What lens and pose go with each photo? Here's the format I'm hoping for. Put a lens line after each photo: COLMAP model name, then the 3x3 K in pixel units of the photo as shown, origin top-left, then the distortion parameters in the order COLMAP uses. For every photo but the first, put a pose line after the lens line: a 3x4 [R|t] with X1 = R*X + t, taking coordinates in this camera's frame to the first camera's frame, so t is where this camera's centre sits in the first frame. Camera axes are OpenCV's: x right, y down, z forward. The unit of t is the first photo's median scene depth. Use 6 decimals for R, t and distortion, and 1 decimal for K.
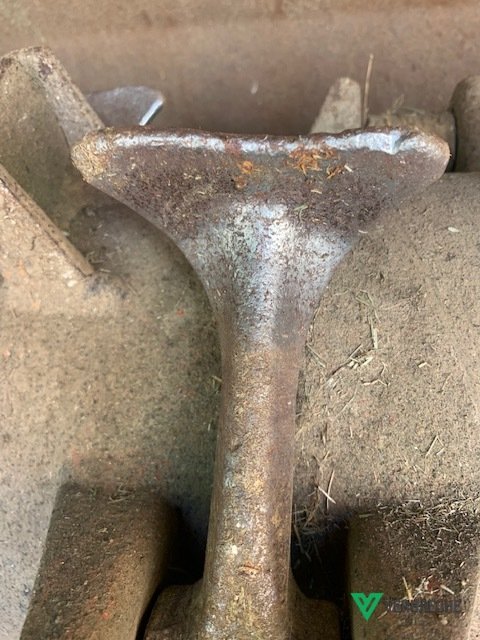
lens RADIAL K [[476.1, 0, 241.1], [0, 476.1, 279.2], [0, 0, 1]] dist [0.036209, -0.077134]
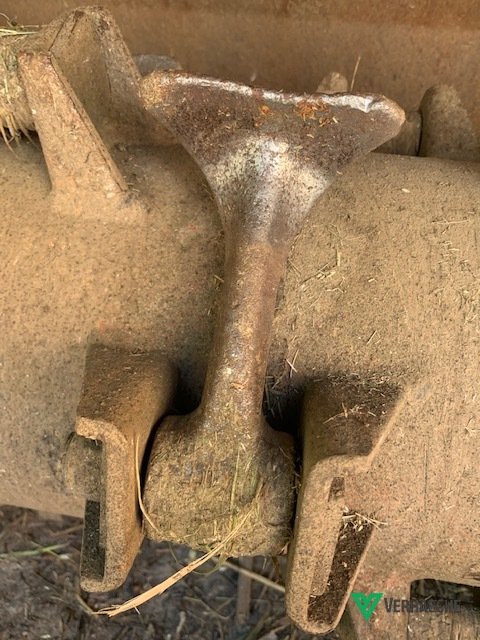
lens RADIAL K [[476.1, 0, 241.1], [0, 476.1, 279.2], [0, 0, 1]] dist [0.036209, -0.077134]
pose [[0.991791, 0.108047, 0.068387, -0.078473], [-0.108416, 0.994104, 0.001698, 0.208279], [-0.067800, -0.009099, 0.997657, -0.321385]]
